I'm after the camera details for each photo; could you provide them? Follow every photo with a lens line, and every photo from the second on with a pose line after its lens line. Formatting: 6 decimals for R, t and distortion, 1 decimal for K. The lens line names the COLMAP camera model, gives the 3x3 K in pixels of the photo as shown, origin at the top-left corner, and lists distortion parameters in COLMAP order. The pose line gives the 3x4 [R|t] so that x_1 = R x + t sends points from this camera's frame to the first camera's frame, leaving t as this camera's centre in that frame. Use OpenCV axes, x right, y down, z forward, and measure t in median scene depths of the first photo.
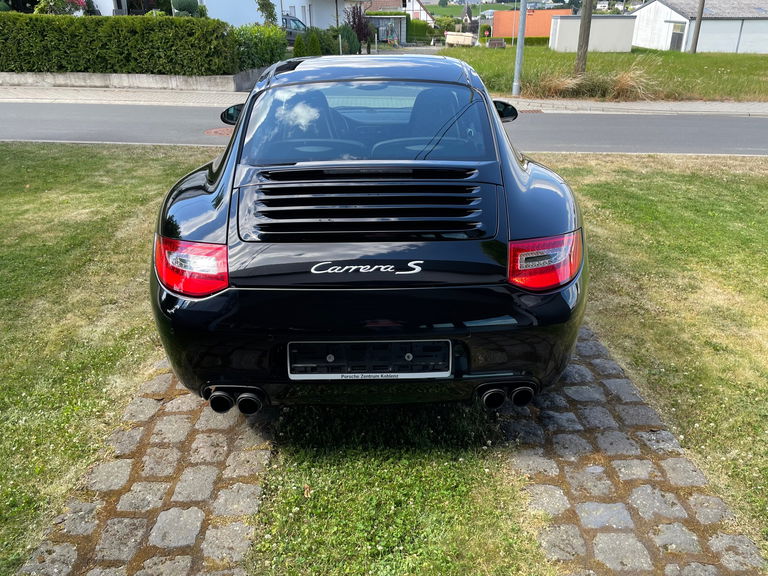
lens RADIAL K [[574.3, 0, 385.2], [0, 574.3, 288.1], [0, 0, 1]] dist [0.033925, -0.052234]
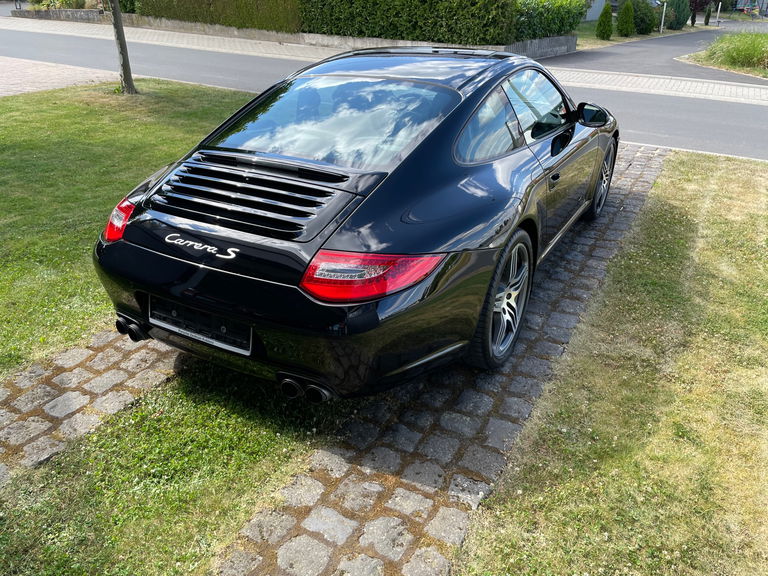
lens RADIAL K [[574.3, 0, 381.6], [0, 574.3, 289.4], [0, 0, 1]] dist [0.033925, -0.052234]
pose [[0.866393, 0.229941, -0.443272, 0.153050], [-0.206293, 0.973199, 0.101623, -0.026615], [0.454759, 0.003398, 0.890608, 0.021673]]
